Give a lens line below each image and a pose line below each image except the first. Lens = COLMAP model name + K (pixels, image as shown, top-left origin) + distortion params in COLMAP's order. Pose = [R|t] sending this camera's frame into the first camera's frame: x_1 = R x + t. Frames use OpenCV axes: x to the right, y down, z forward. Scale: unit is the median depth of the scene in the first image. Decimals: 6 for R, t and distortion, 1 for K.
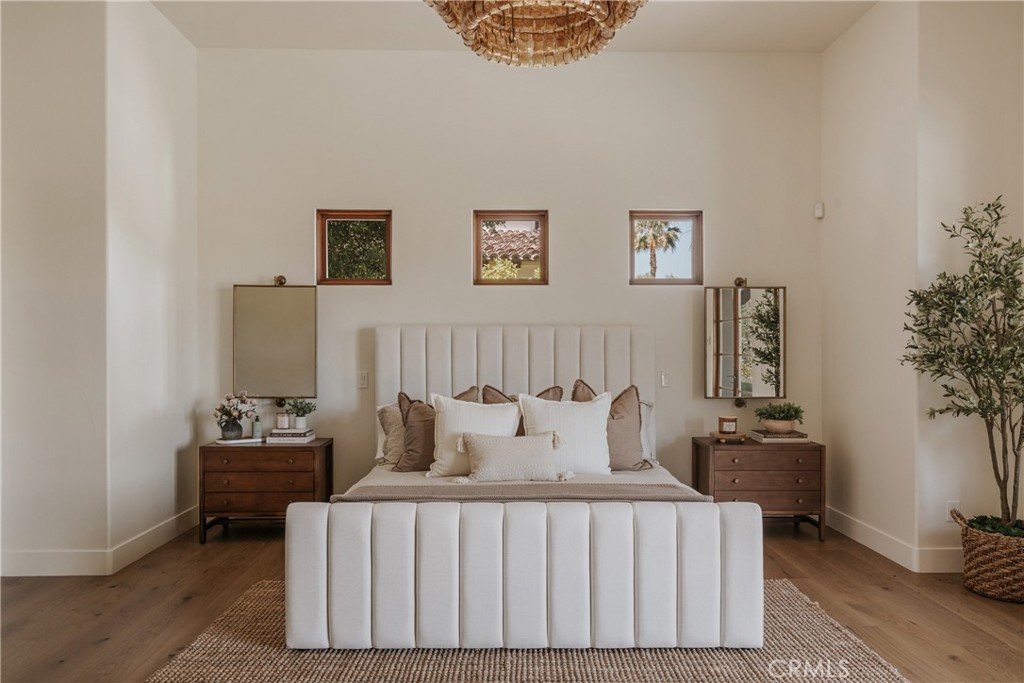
lens RADIAL K [[695.8, 0, 514.8], [0, 695.8, 349.6], [0, 0, 1]] dist [0.005622, 0.001007]
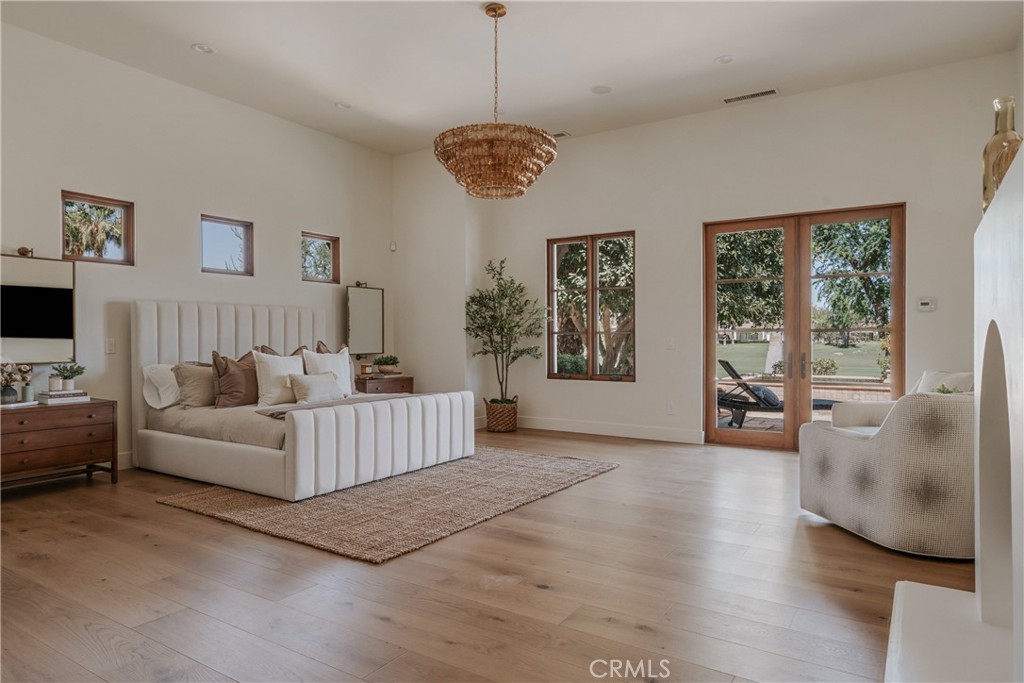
lens RADIAL K [[630.7, 0, 511.3], [0, 630.7, 338.2], [0, 0, 1]] dist [-0.000208, 0.000051]
pose [[0.556676, -0.002040, 0.830727, -0.778580], [-0.000116, 0.999997, 0.002533, 0.030094], [-0.830729, -0.001507, 0.556674, -0.141446]]
